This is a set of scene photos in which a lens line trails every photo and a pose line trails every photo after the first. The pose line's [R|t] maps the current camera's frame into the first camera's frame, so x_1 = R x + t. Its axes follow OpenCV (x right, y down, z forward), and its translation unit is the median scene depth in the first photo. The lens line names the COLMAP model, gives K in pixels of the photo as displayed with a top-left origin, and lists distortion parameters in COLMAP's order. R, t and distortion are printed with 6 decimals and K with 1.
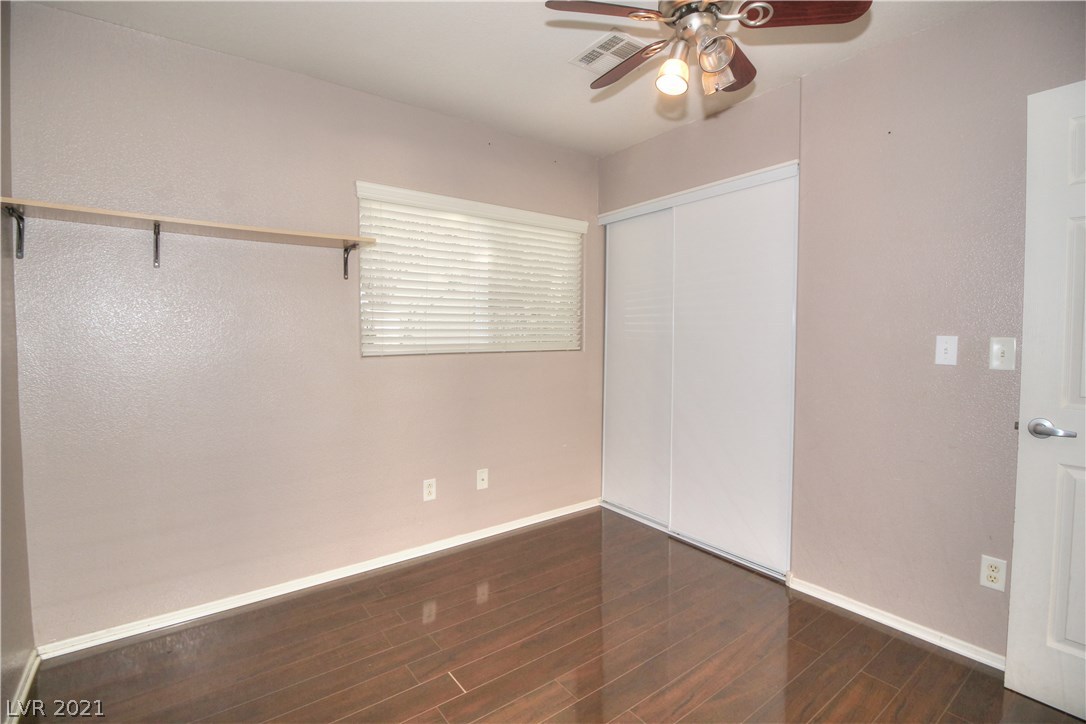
lens RADIAL K [[498.6, 0, 546.1], [0, 498.6, 357.0], [0, 0, 1]] dist [0.000902, -0.013546]
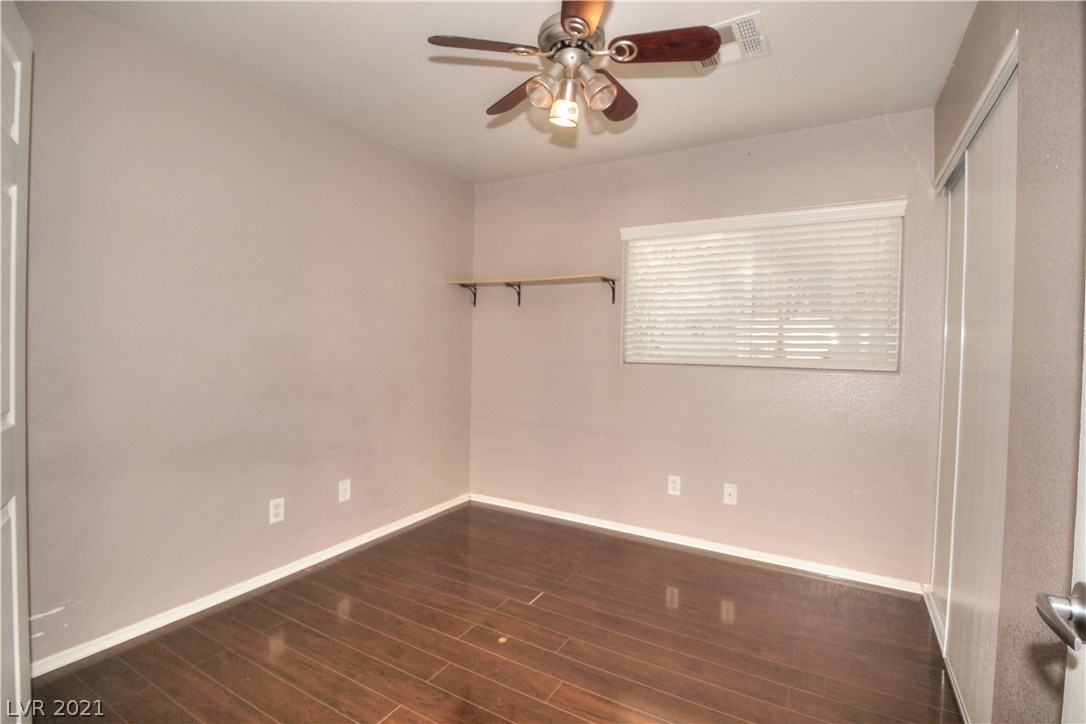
lens RADIAL K [[505.1, 0, 552.5], [0, 505.1, 351.5], [0, 0, 1]] dist [0.003292, -0.013837]
pose [[0.394128, 0.024773, -0.918722, 0.753631], [-0.060963, 0.998140, 0.000761, -0.019072], [0.917032, 0.055708, 0.394905, 0.312017]]
